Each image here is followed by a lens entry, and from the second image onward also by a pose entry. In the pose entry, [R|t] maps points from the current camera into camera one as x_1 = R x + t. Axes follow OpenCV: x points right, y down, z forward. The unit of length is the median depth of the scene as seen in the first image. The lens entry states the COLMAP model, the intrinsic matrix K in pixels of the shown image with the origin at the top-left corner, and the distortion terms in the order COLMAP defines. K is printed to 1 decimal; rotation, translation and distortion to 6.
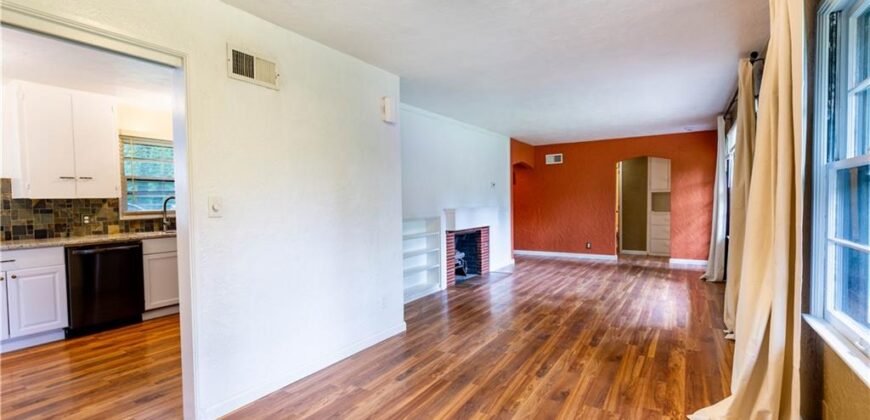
lens RADIAL K [[404.2, 0, 440.7], [0, 404.2, 214.4], [0, 0, 1]] dist [0.002014, 0.000845]
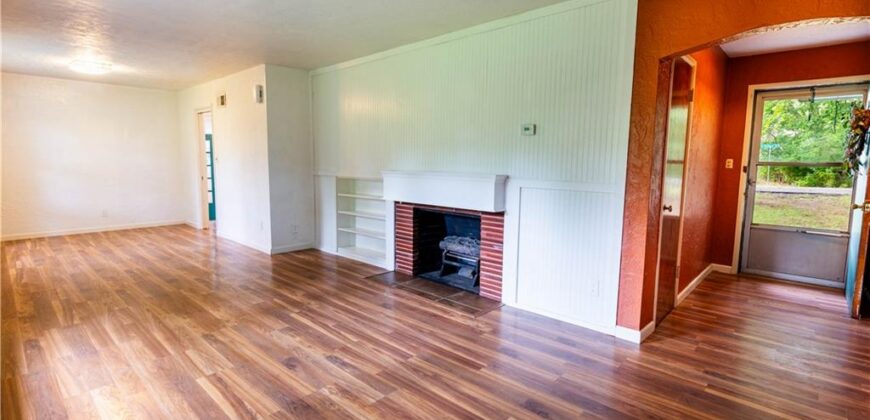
lens RADIAL K [[404.2, 0, 440.7], [0, 404.2, 214.4], [0, 0, 1]] dist [0.002014, 0.000845]
pose [[-0.186594, 0.144876, -0.971696, 1.021460], [-0.038605, 0.987222, 0.154604, -0.072675], [0.981678, 0.066360, -0.178617, 1.659142]]
